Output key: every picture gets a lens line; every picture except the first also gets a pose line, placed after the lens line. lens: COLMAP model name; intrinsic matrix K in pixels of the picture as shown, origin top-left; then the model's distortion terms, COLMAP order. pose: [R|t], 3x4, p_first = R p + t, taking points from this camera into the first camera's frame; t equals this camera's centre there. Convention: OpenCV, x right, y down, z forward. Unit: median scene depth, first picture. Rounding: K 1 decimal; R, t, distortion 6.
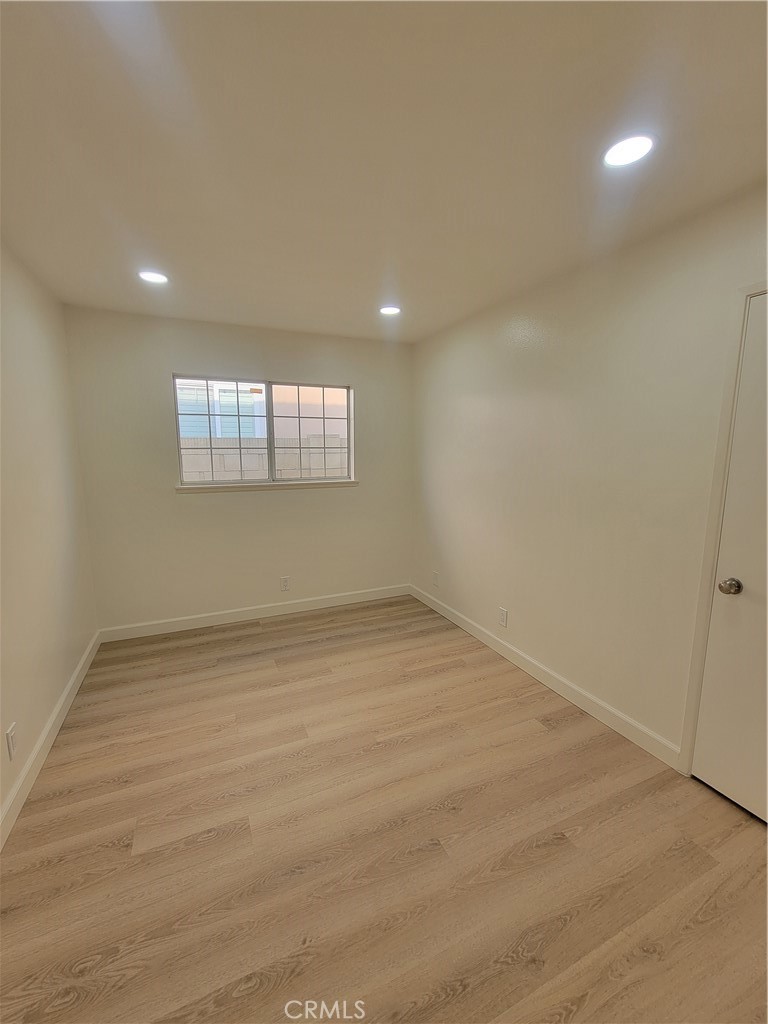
lens RADIAL K [[419.4, 0, 385.2], [0, 419.4, 511.6], [0, 0, 1]] dist [-0.006838, 0.002382]
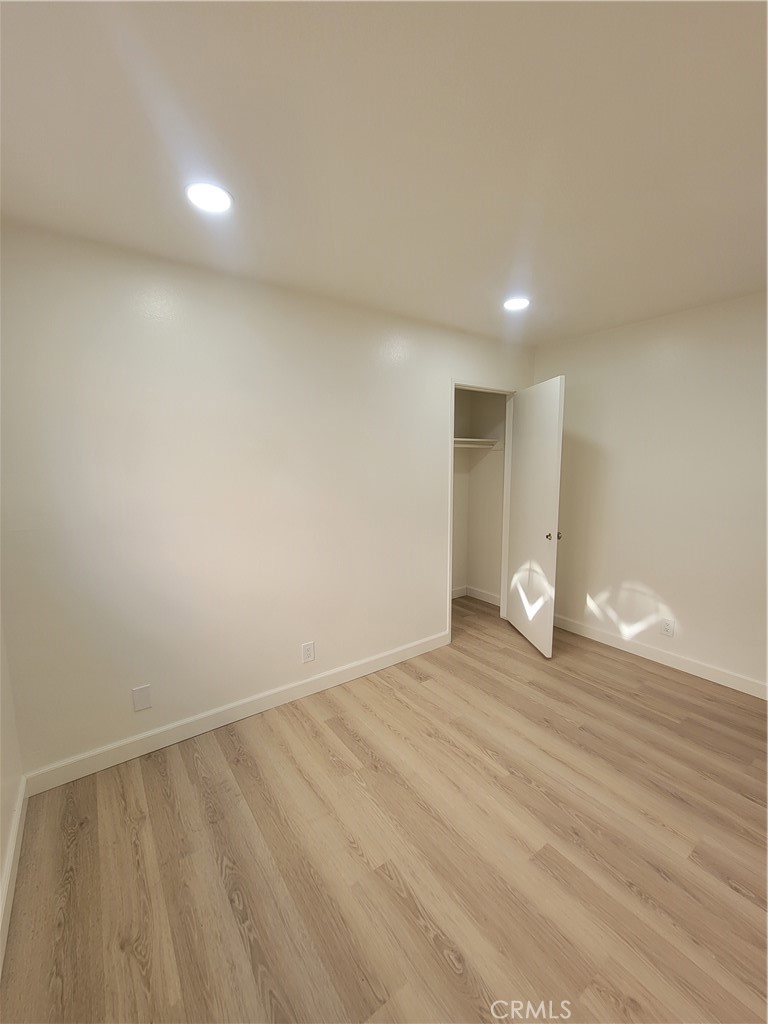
lens RADIAL K [[419.4, 0, 388.4], [0, 419.4, 509.4], [0, 0, 1]] dist [-0.006838, 0.002382]
pose [[-0.202880, -0.112432, 0.972727, -0.690729], [0.154622, 0.977245, 0.145204, -0.167329], [-0.966919, 0.179864, -0.180879, 1.150060]]
